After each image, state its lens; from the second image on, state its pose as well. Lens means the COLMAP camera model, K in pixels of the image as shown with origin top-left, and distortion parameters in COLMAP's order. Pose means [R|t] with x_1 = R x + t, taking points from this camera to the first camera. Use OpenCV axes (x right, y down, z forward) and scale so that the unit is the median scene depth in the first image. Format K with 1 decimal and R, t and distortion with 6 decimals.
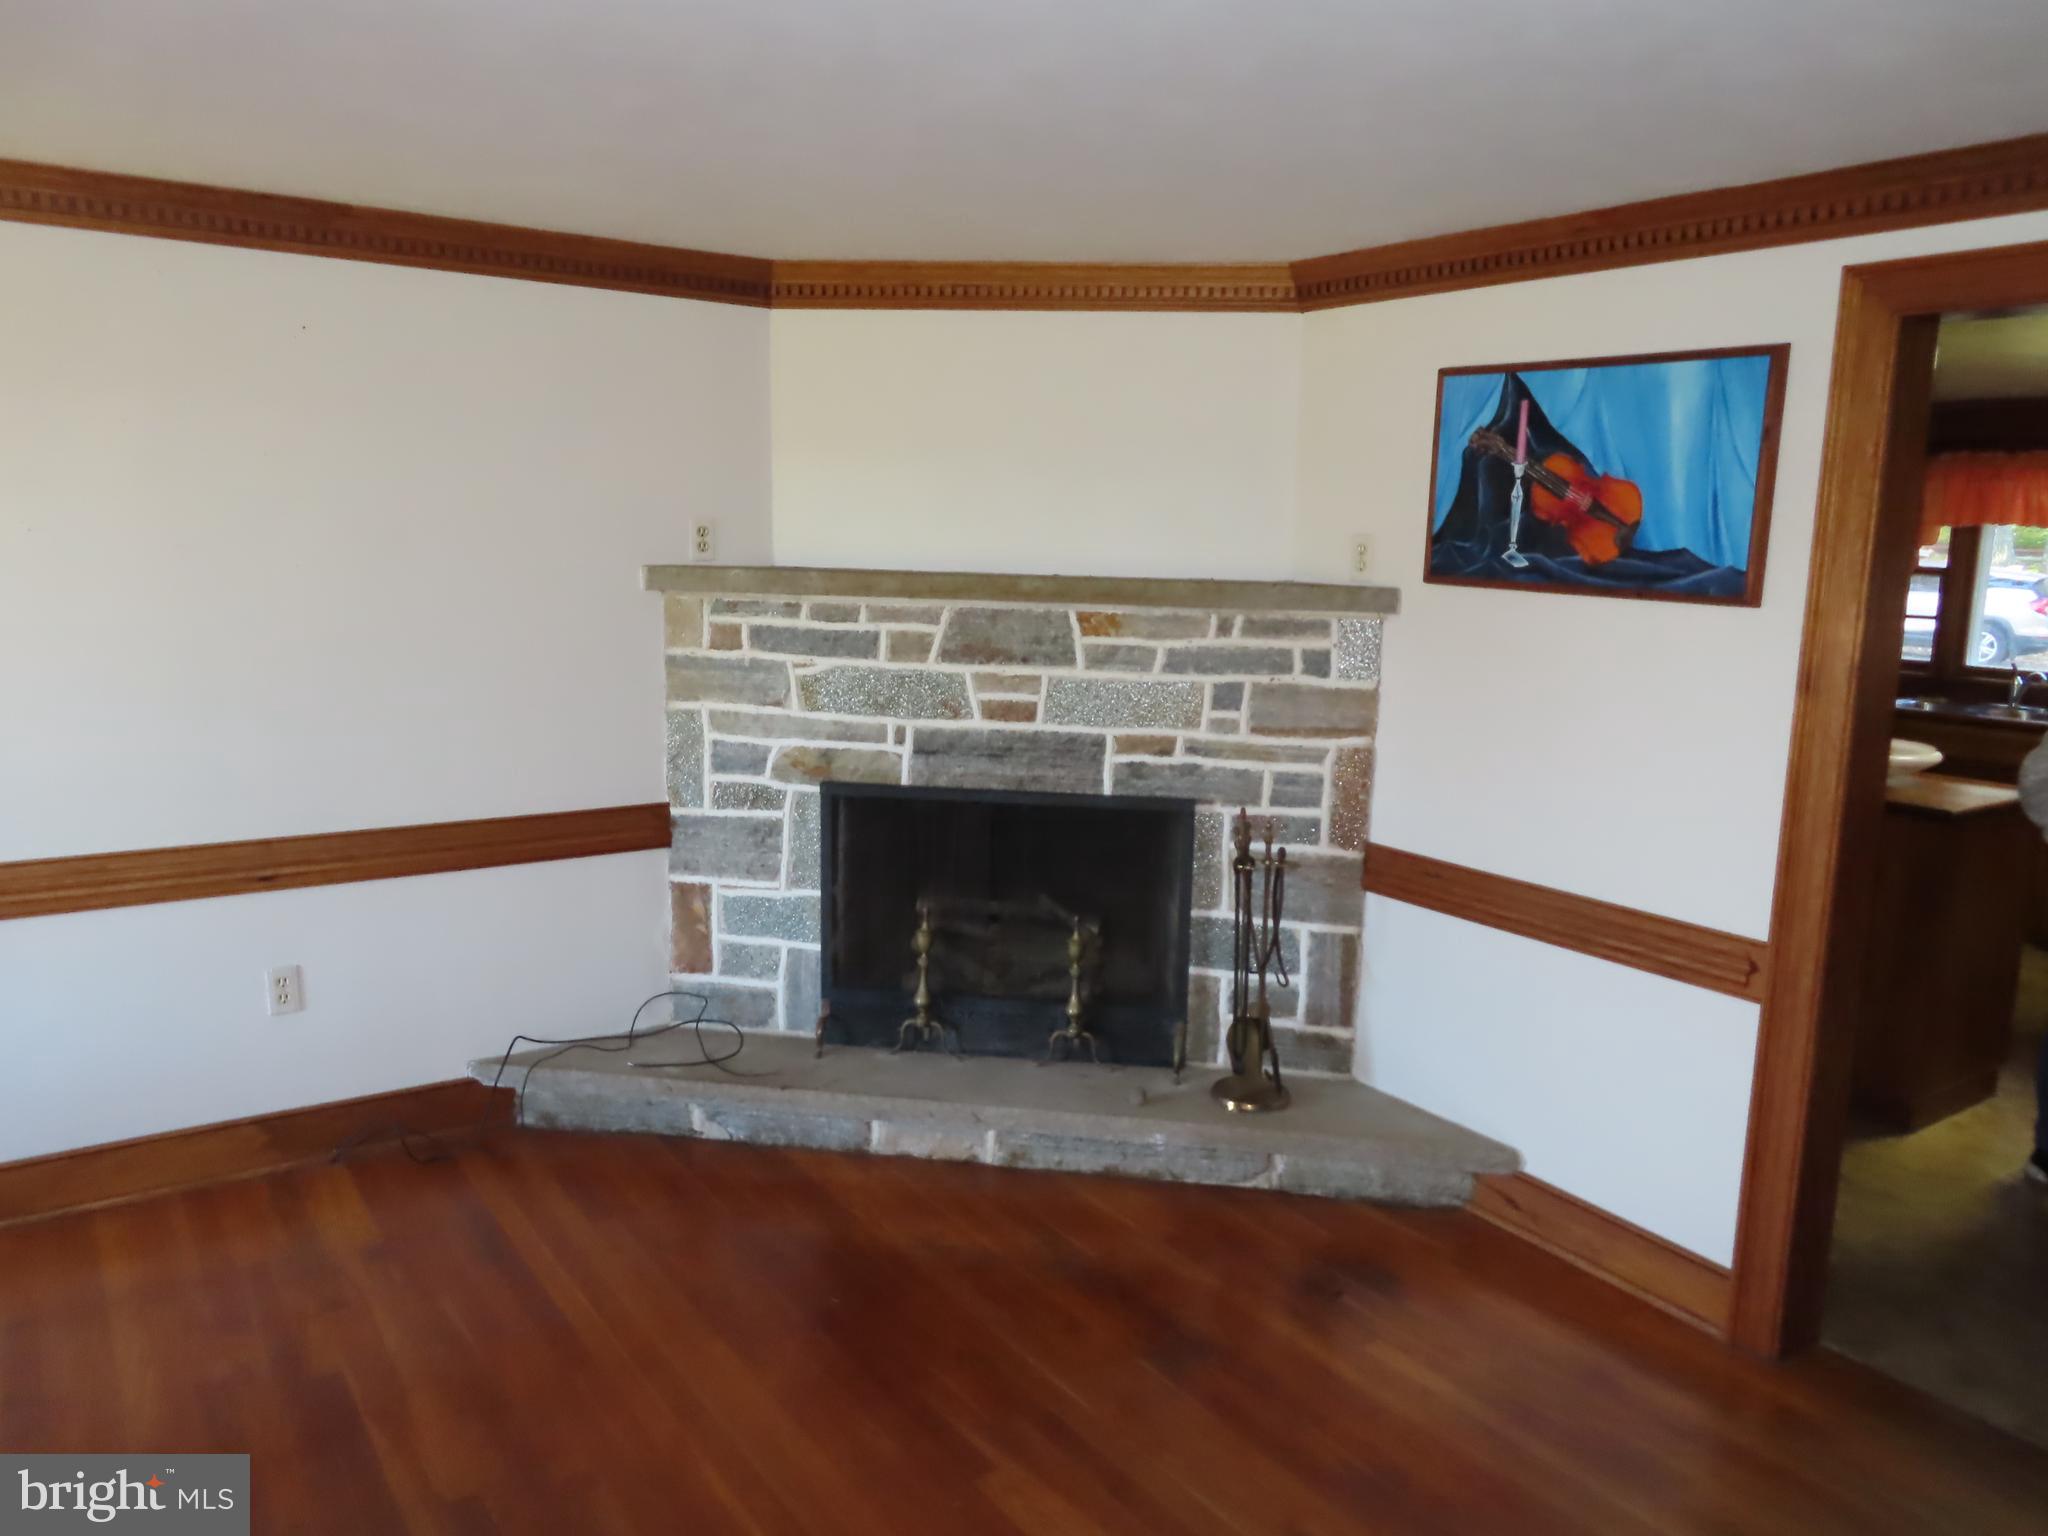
lens RADIAL K [[1481.2, 0, 1024.0], [0, 1481.2, 768.0], [0, 0, 1]] dist [-0.006050, -0.003386]
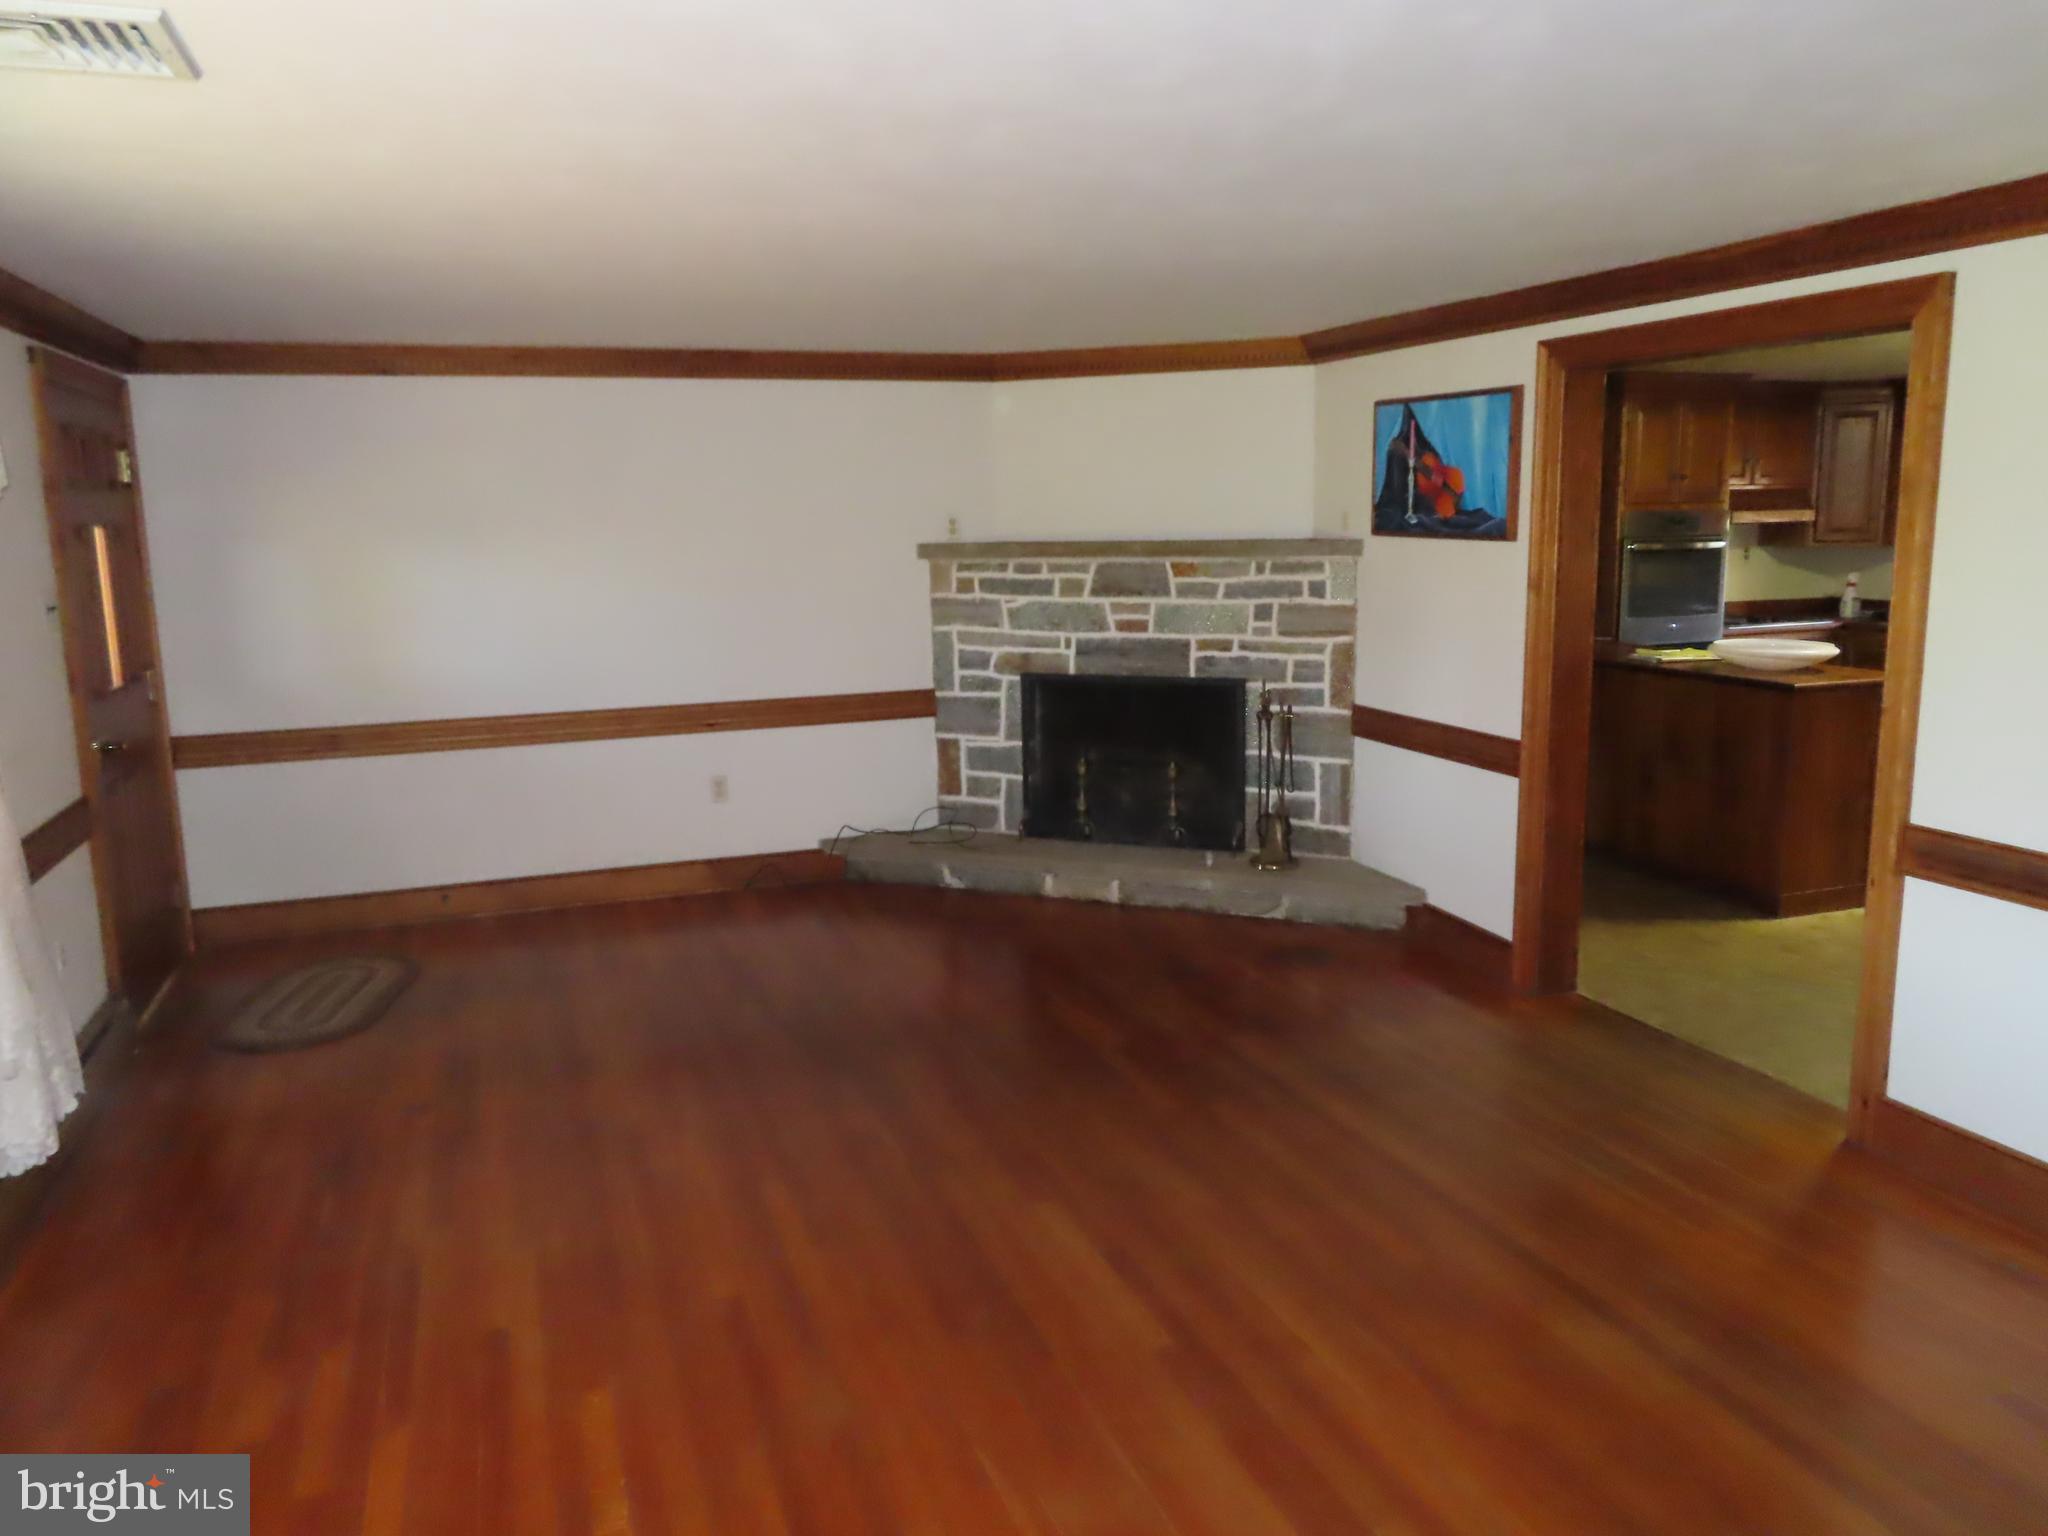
lens RADIAL K [[1481.2, 0, 1024.0], [0, 1481.2, 768.0], [0, 0, 1]] dist [-0.006050, -0.003386]
pose [[0.965489, 0.002762, -0.260427, 0.298567], [-0.000056, 0.999946, 0.010398, 0.099745], [0.260442, -0.010025, 0.965437, -0.585943]]
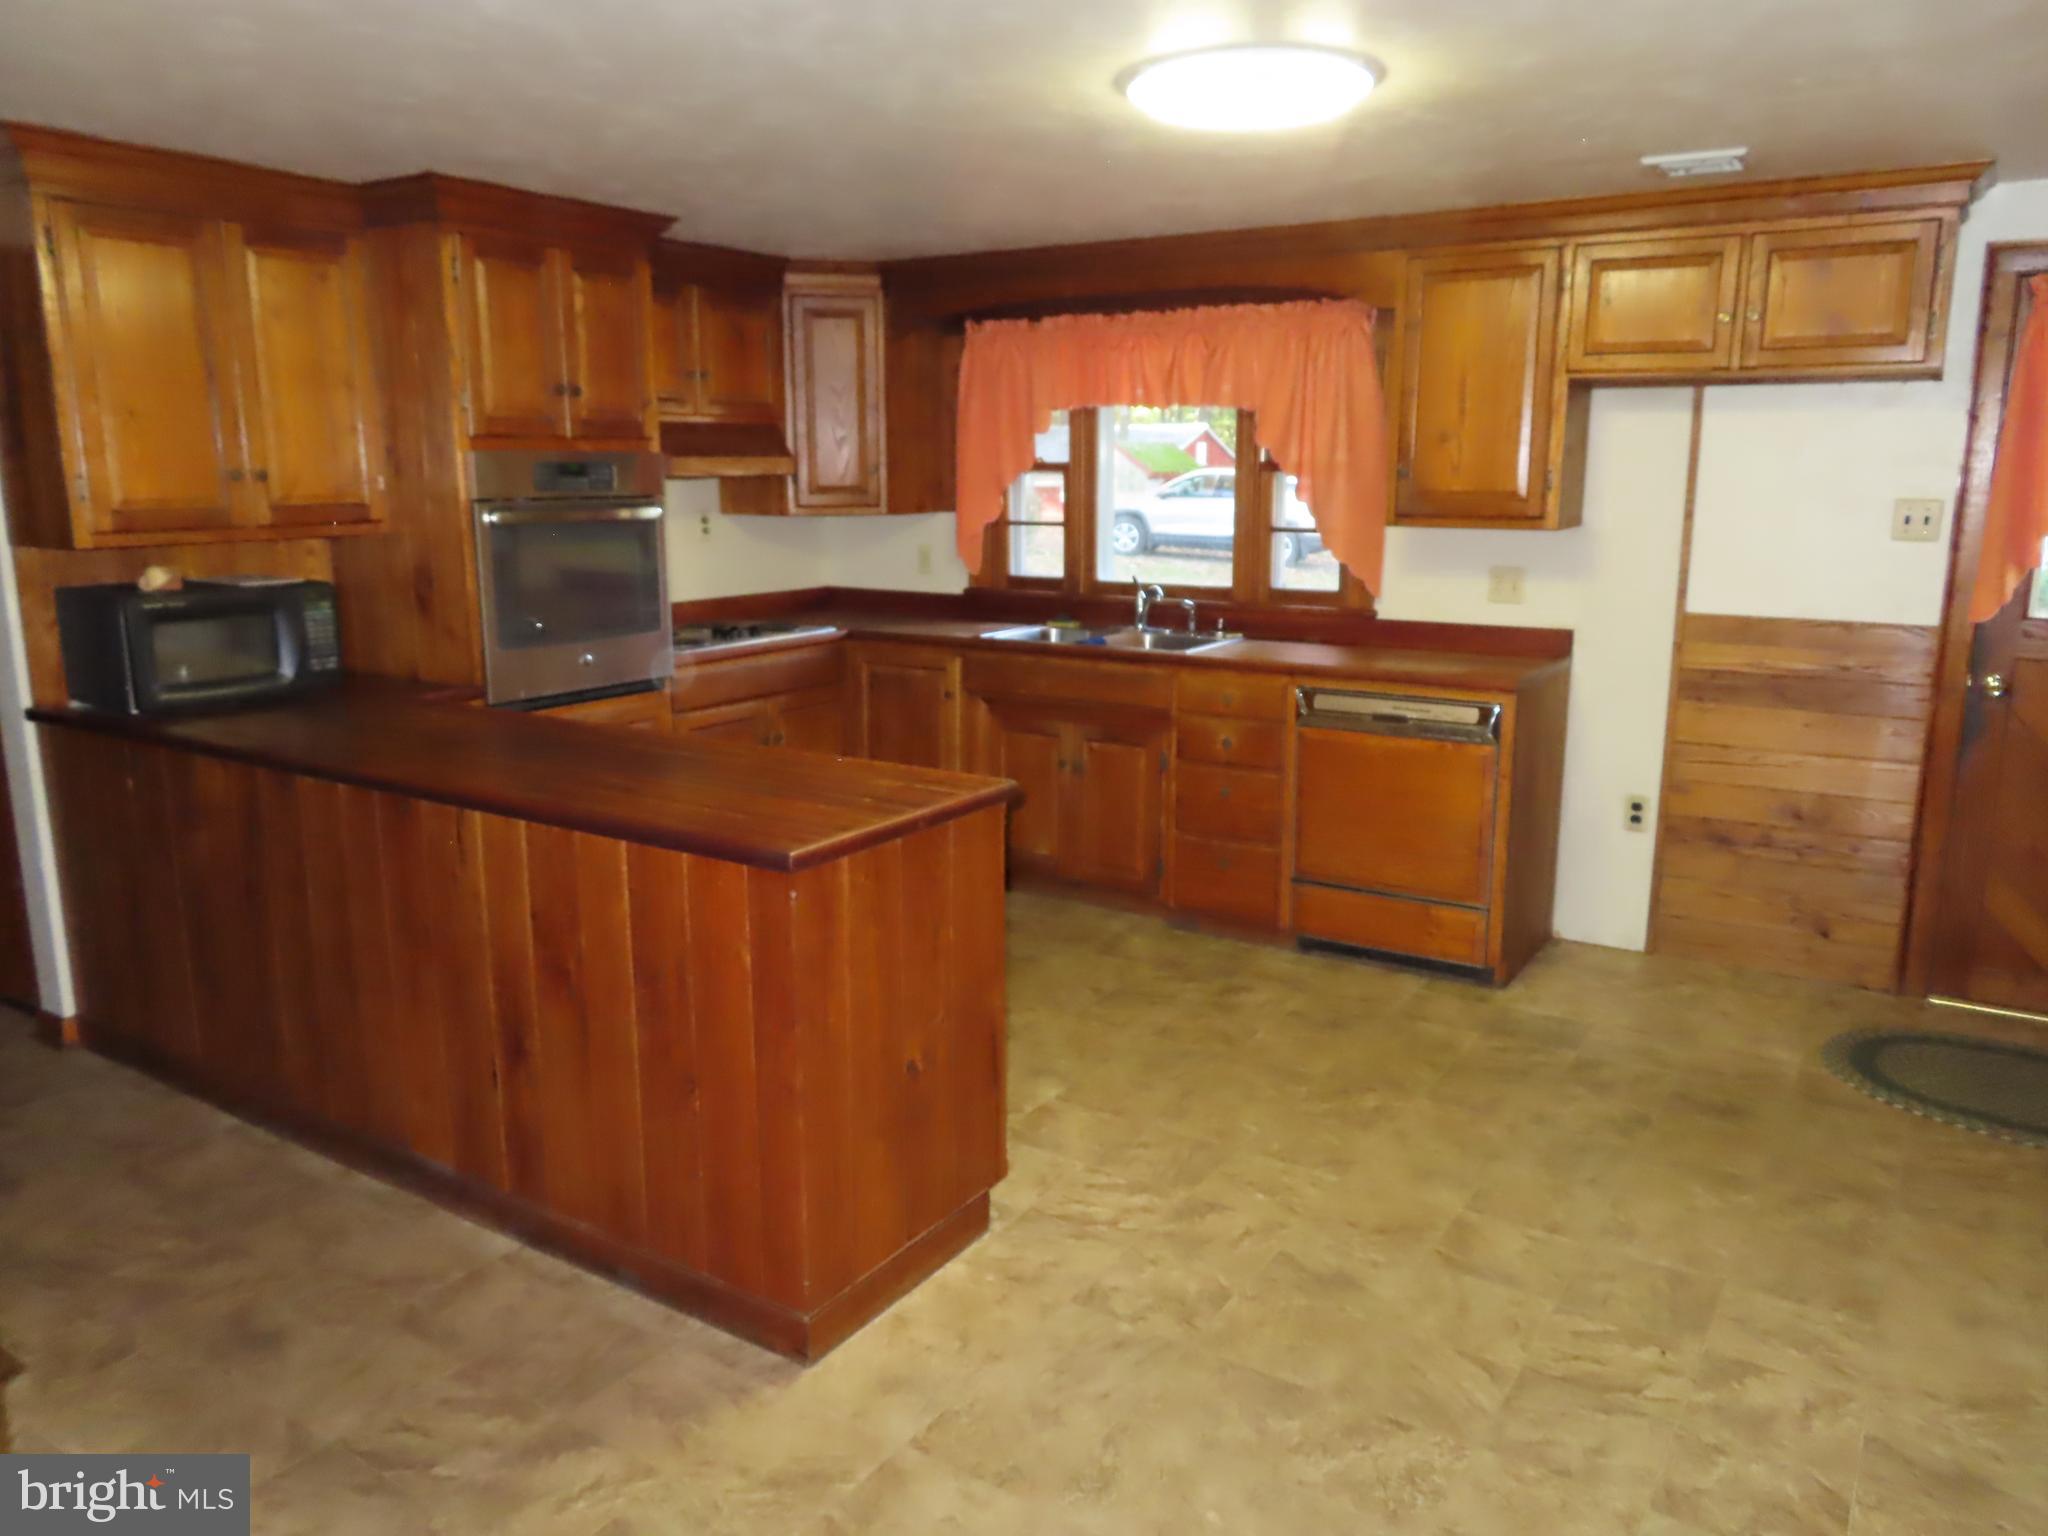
lens RADIAL K [[1481.2, 0, 1024.0], [0, 1481.2, 768.0], [0, 0, 1]] dist [-0.006050, -0.003386]
pose [[0.928306, -0.103404, 0.357149, 0.533548], [0.087477, 0.994327, 0.060513, -0.034535], [-0.361380, -0.024932, 0.932085, 0.455452]]
